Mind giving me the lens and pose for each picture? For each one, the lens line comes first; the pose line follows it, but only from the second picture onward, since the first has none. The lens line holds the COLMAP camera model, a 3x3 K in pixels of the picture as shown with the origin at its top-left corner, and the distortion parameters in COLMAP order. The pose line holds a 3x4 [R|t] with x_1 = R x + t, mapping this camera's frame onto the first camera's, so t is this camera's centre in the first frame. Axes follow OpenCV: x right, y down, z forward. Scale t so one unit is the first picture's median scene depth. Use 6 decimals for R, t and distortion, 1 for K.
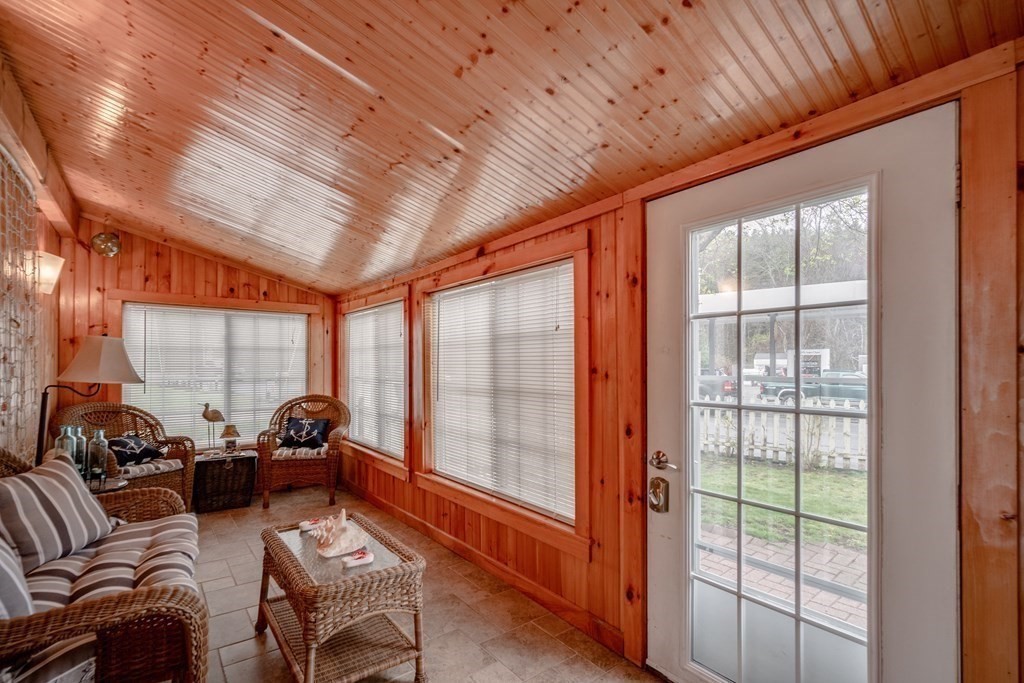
lens RADIAL K [[456.8, 0, 521.7], [0, 456.8, 358.3], [0, 0, 1]] dist [-0.000950, 0.003917]
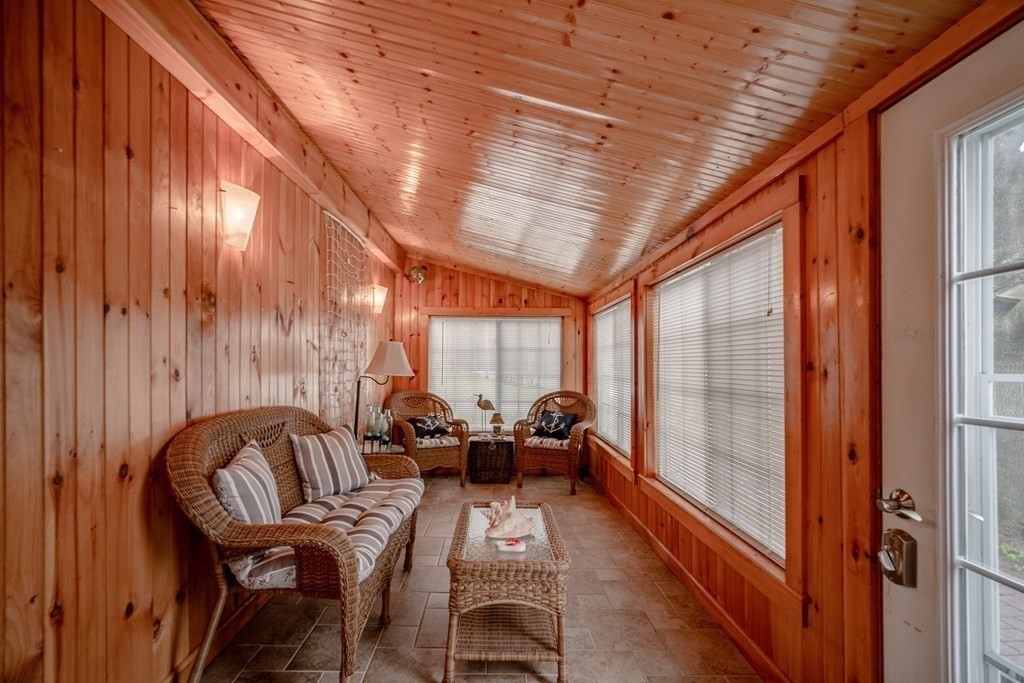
lens RADIAL K [[456.8, 0, 521.7], [0, 456.8, 358.3], [0, 0, 1]] dist [-0.000950, 0.003917]
pose [[0.804591, -0.009676, -0.593751, 0.168429], [0.009270, 0.999950, -0.003735, 0.009138], [0.593758, -0.002499, 0.804640, 0.103116]]
